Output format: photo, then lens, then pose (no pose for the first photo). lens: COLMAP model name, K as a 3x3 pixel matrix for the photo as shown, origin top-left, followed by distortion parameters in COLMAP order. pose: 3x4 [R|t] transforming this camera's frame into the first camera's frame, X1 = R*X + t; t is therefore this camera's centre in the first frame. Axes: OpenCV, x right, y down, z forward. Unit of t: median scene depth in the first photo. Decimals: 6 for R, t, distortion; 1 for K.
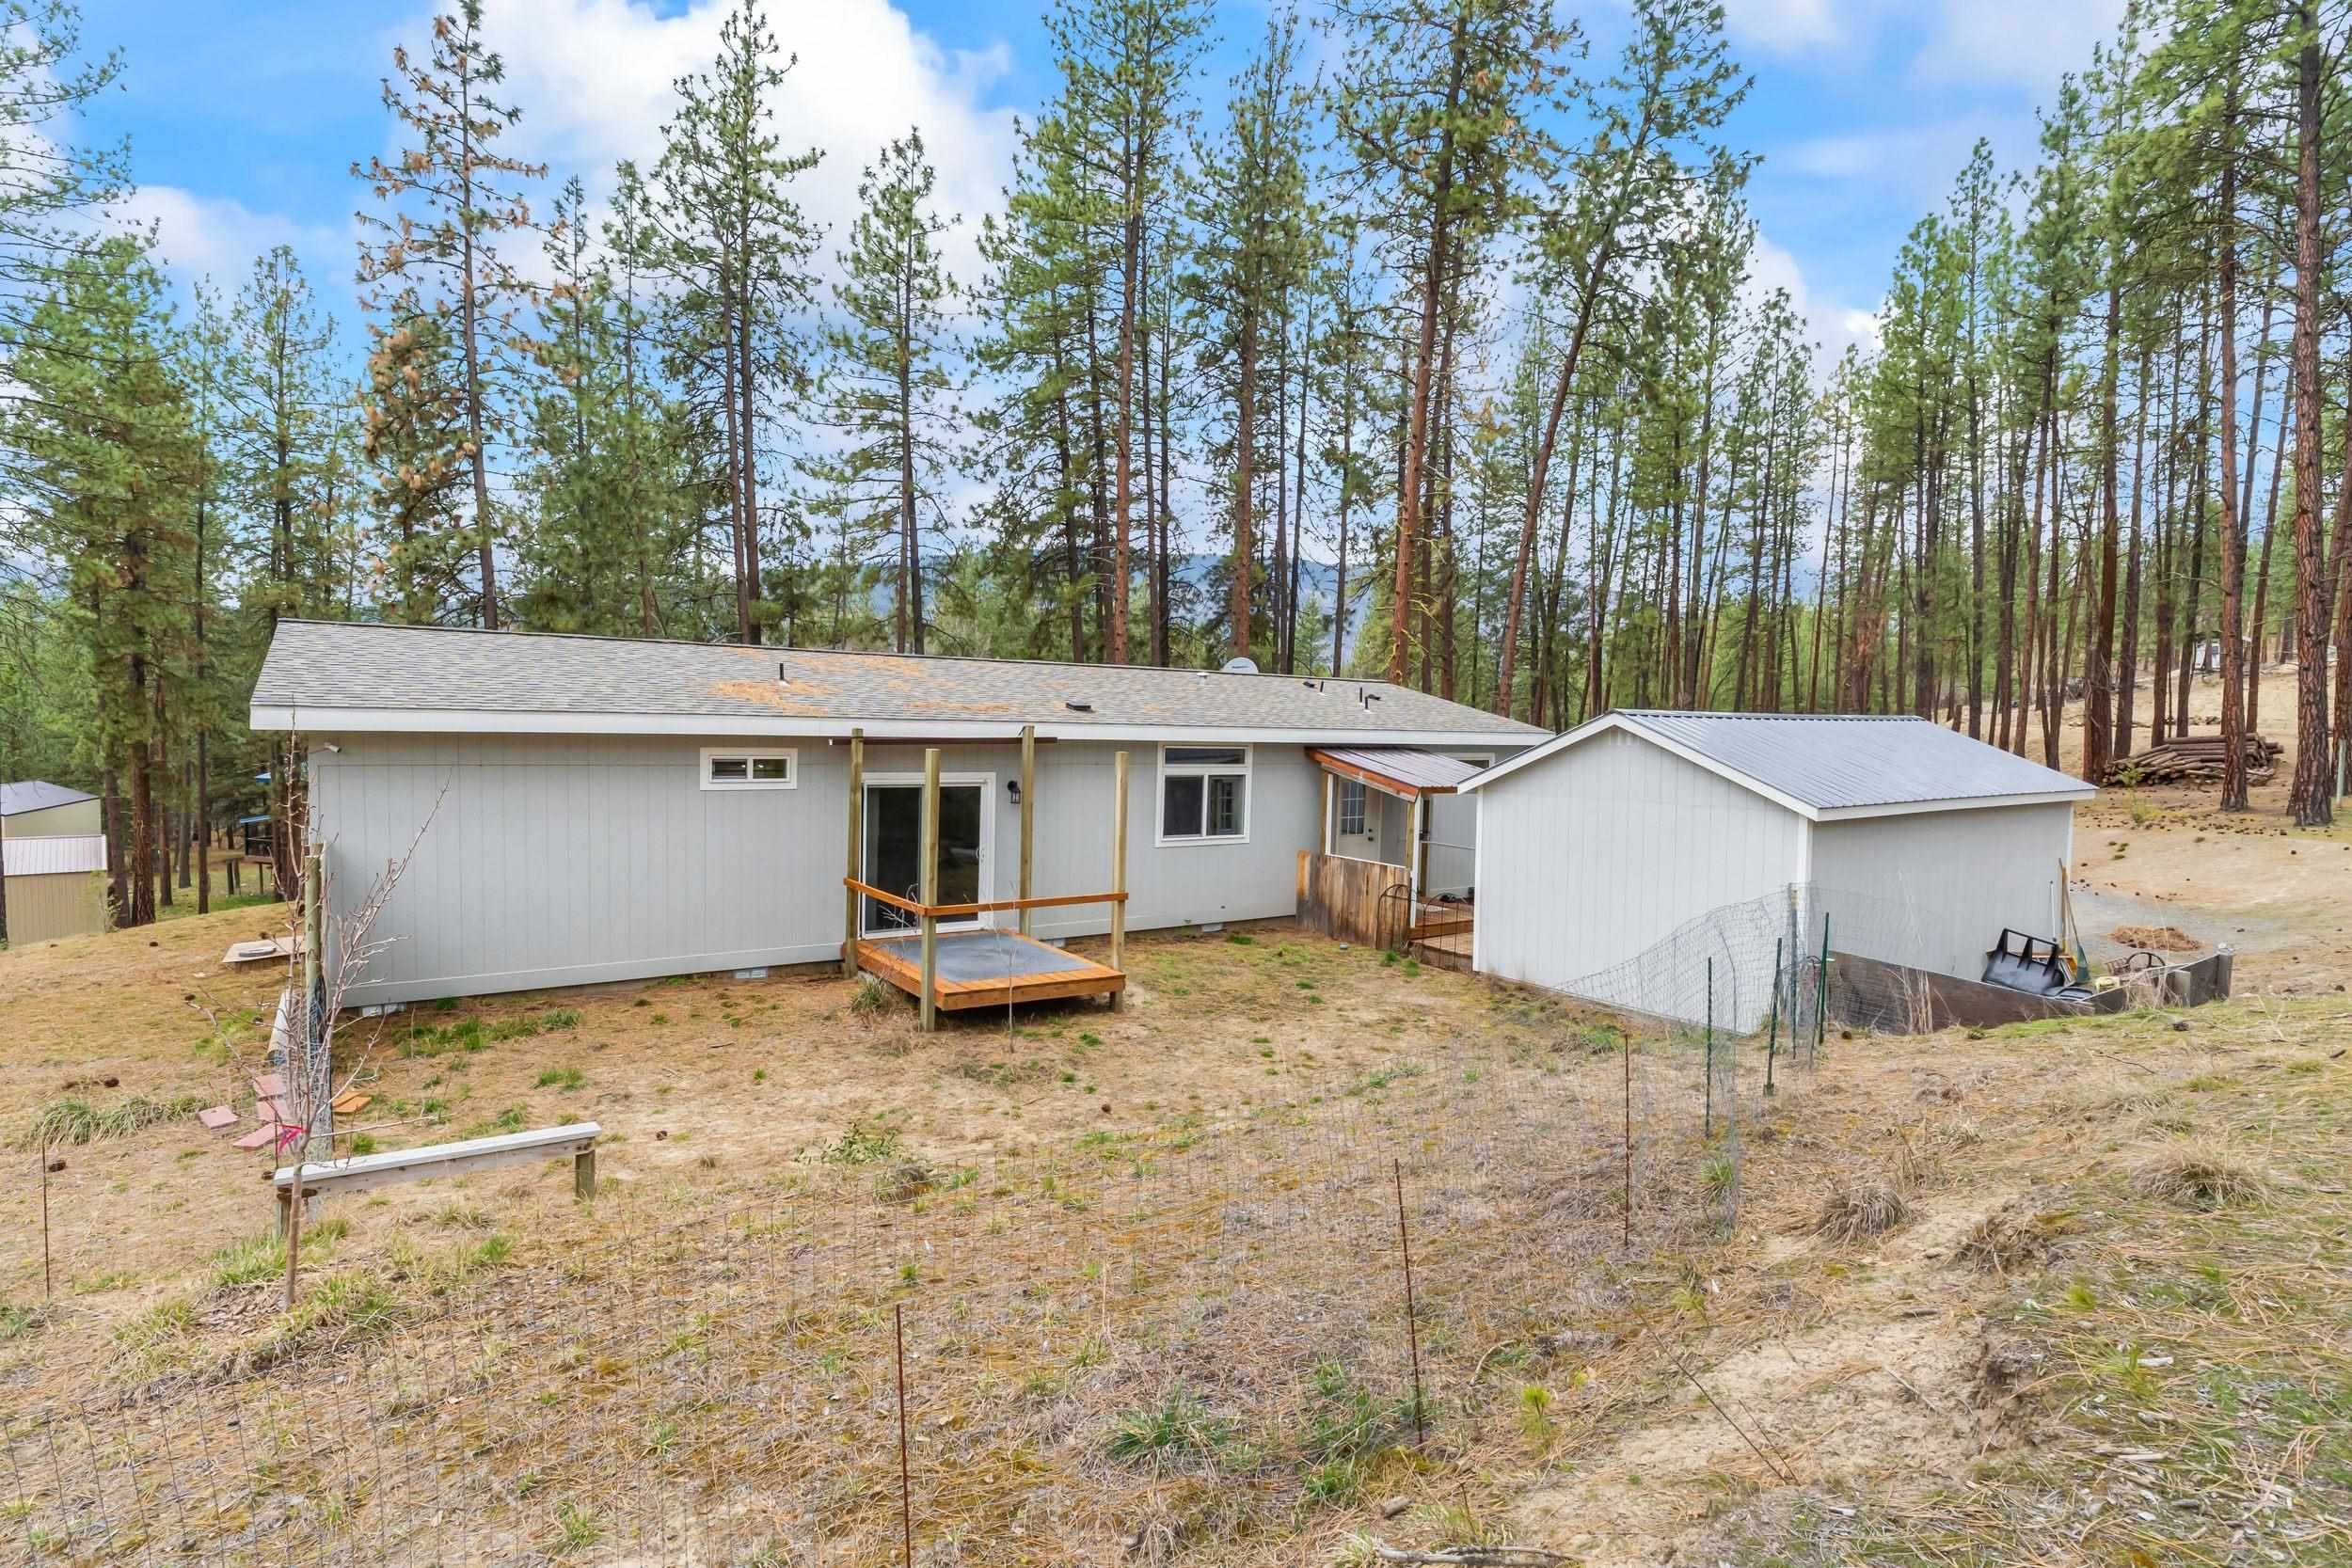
lens RADIAL K [[1211.7, 0, 1176.0], [0, 1211.7, 784.0], [0, 0, 1]] dist [0.045106, 0.000163]
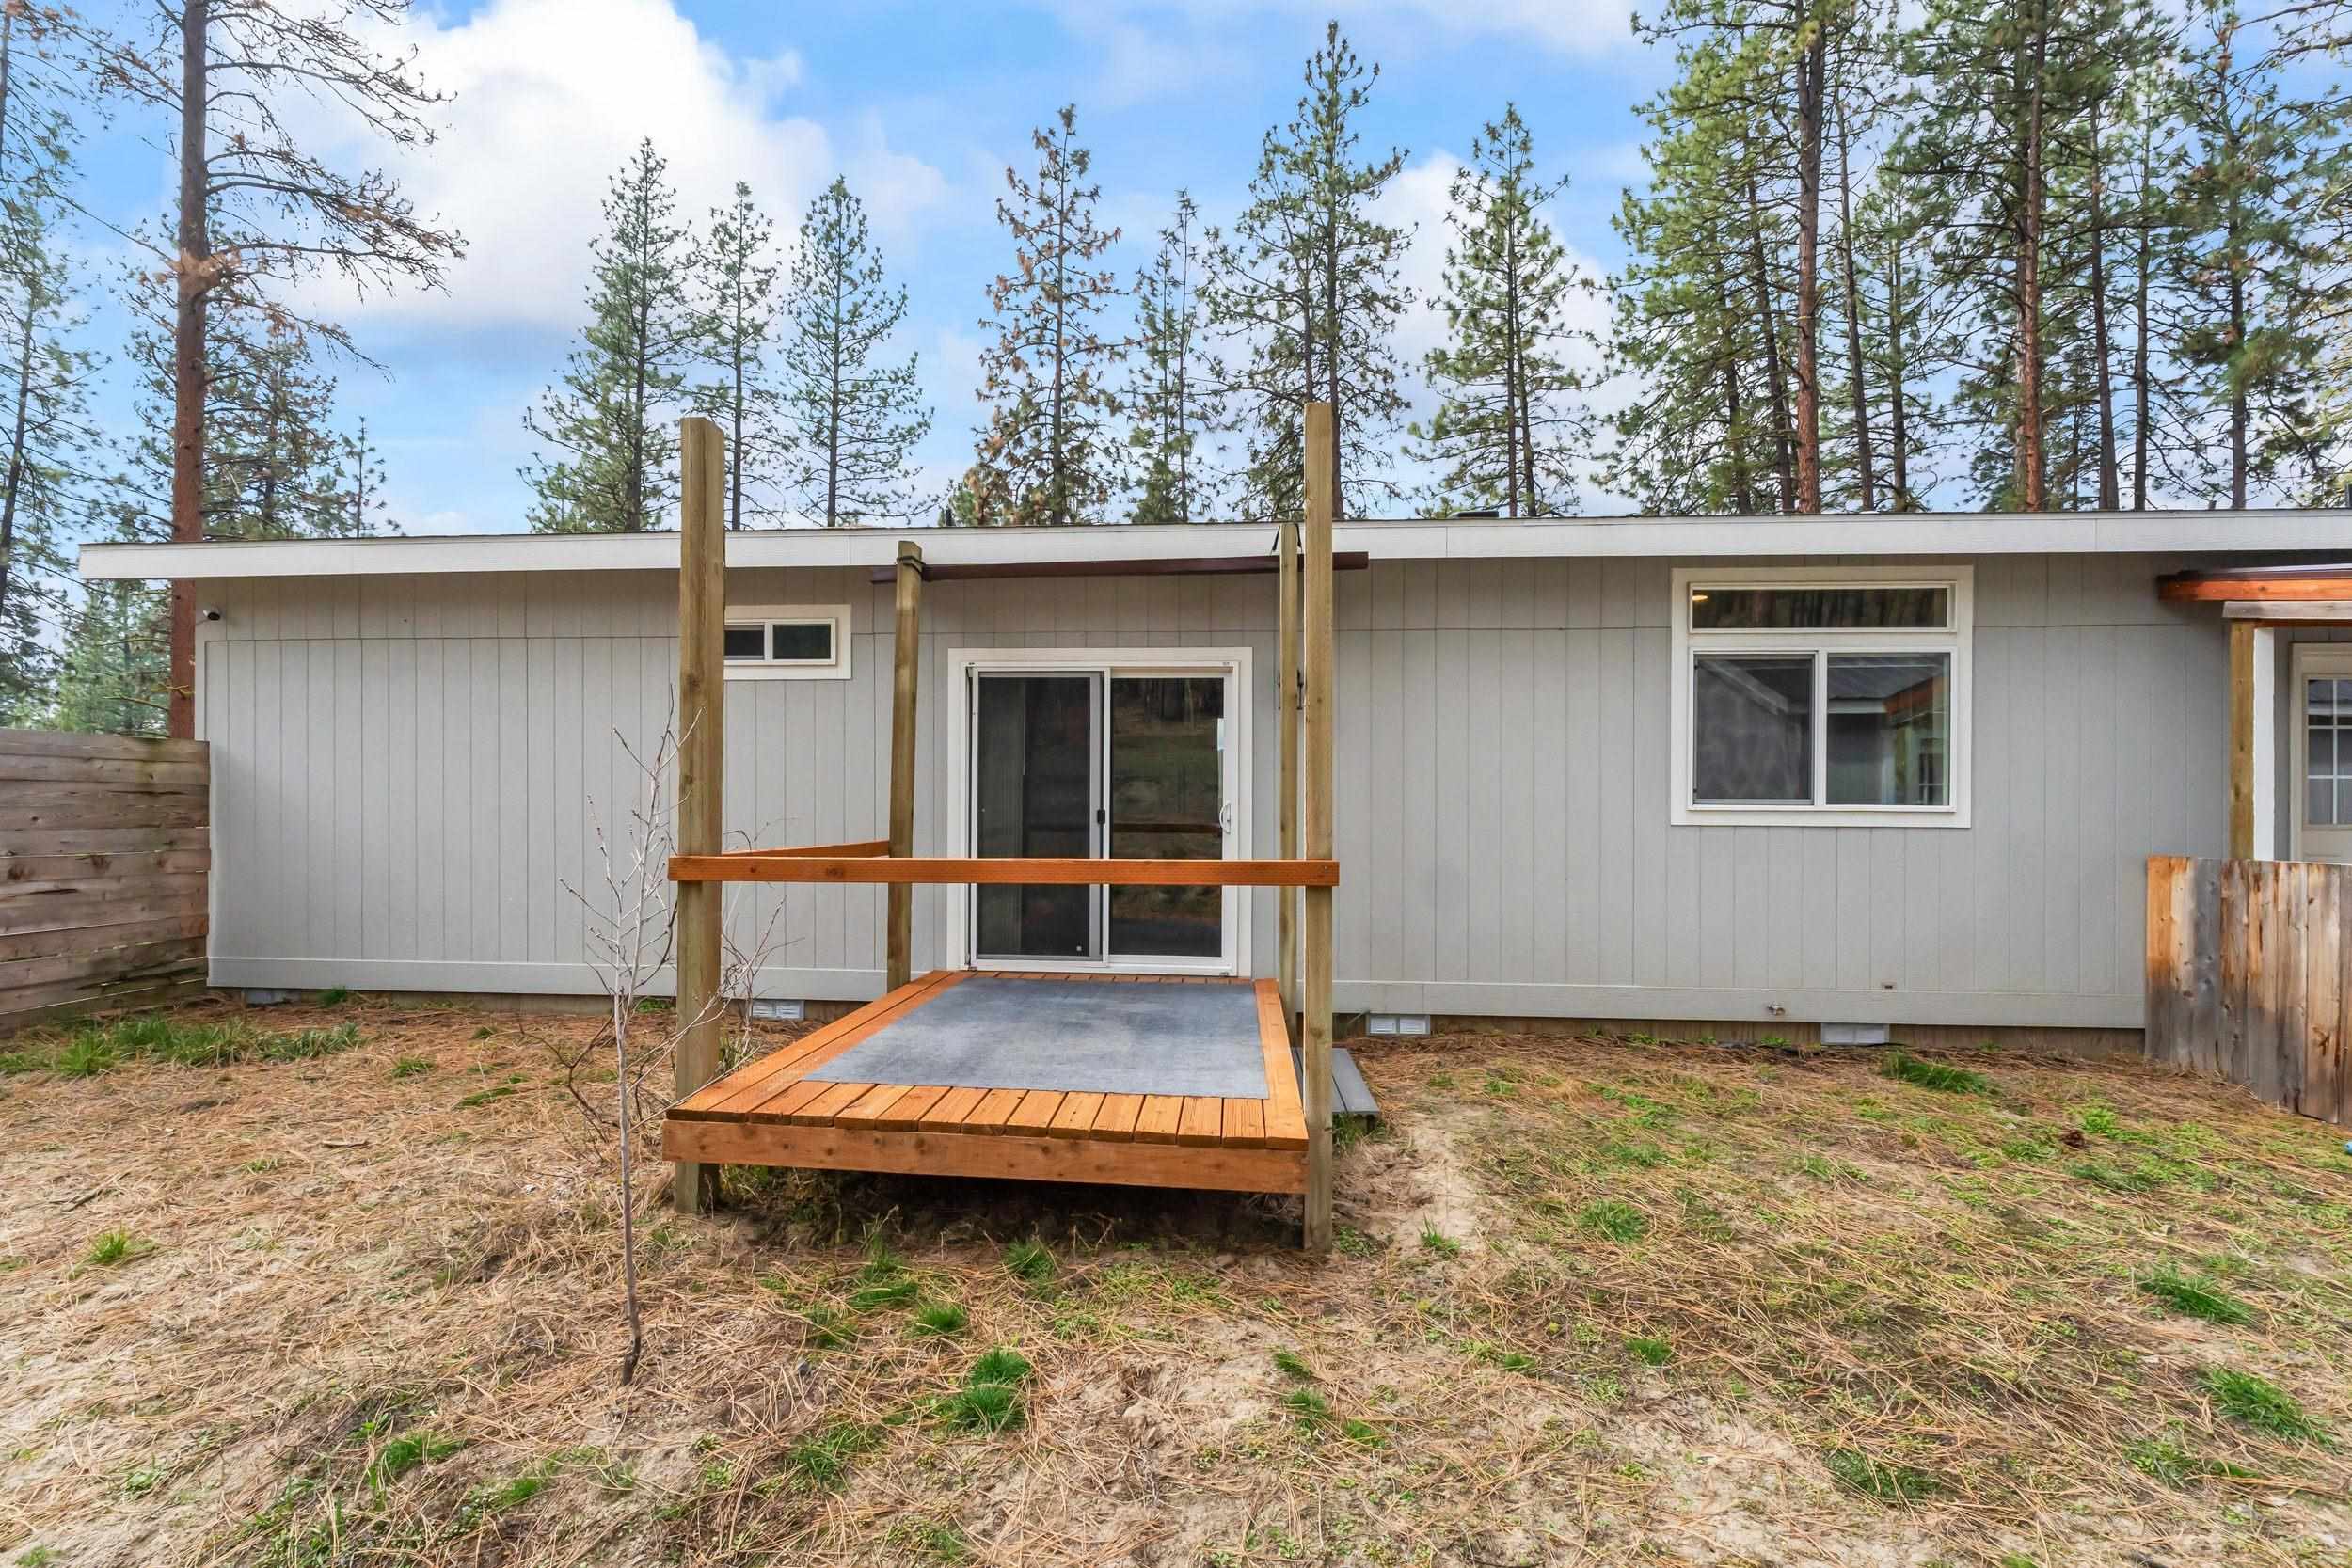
lens RADIAL K [[1001.9, 0, 1168.1], [0, 1001.9, 800.9], [0, 0, 1]] dist [-0.004242, -0.000149]
pose [[0.773990, -0.031839, -0.632397, 0.038396], [-0.023384, 0.996617, -0.078795, 0.042781], [0.632766, 0.075775, 0.770627, 0.350930]]
